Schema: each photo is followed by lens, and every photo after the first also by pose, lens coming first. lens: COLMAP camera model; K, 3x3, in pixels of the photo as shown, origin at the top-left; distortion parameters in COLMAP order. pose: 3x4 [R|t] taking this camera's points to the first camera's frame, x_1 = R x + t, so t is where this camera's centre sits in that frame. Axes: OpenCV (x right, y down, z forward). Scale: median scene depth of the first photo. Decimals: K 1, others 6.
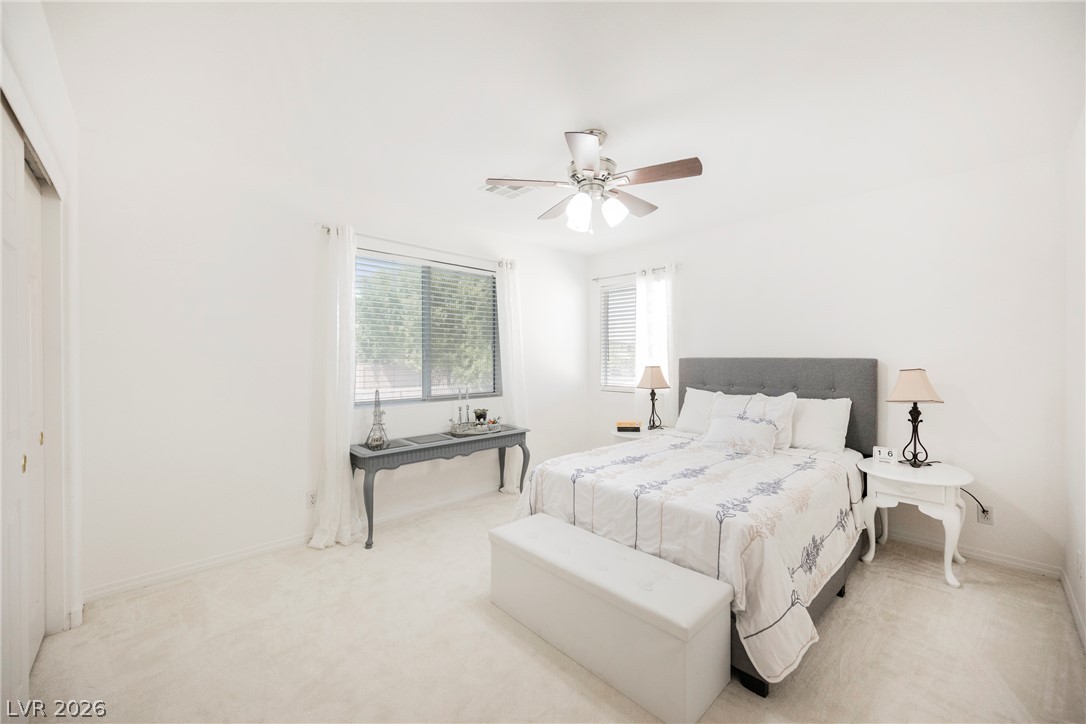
lens RADIAL K [[423.2, 0, 550.2], [0, 423.2, 360.1], [0, 0, 1]] dist [0.000784, -0.000432]
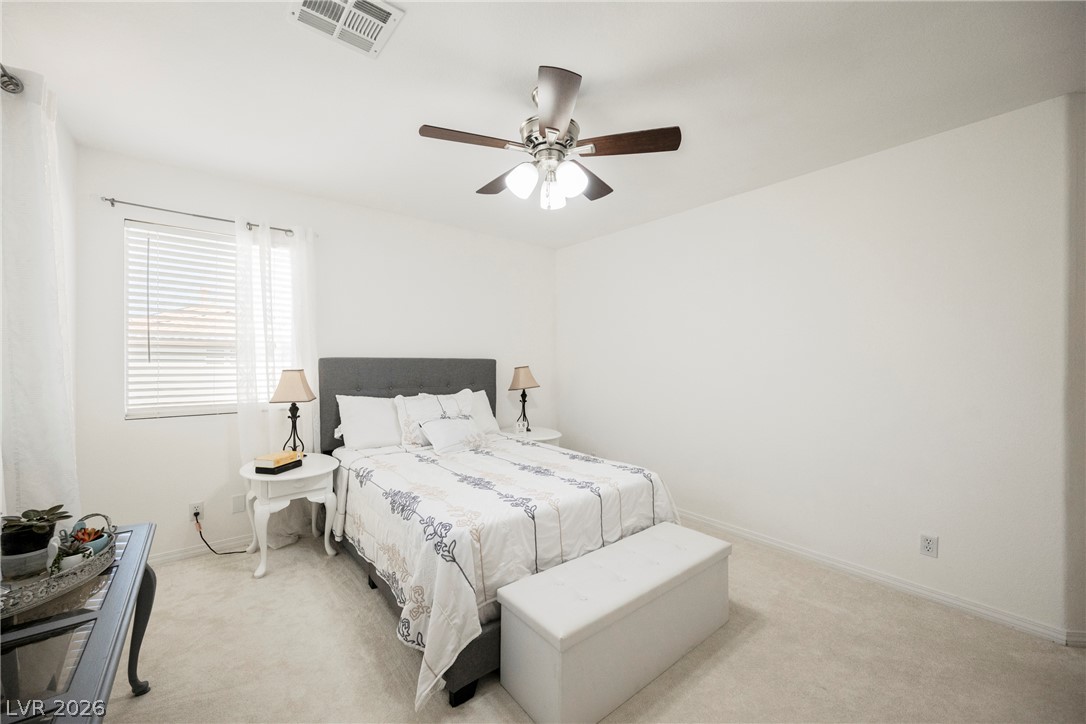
lens RADIAL K [[423.2, 0, 549.3], [0, 423.2, 363.3], [0, 0, 1]] dist [0.000784, -0.000432]
pose [[0.088167, -0.004017, 0.996098, -0.545127], [0.006073, 0.999975, 0.003496, 0.006333], [-0.996087, 0.005741, 0.088190, 0.704118]]
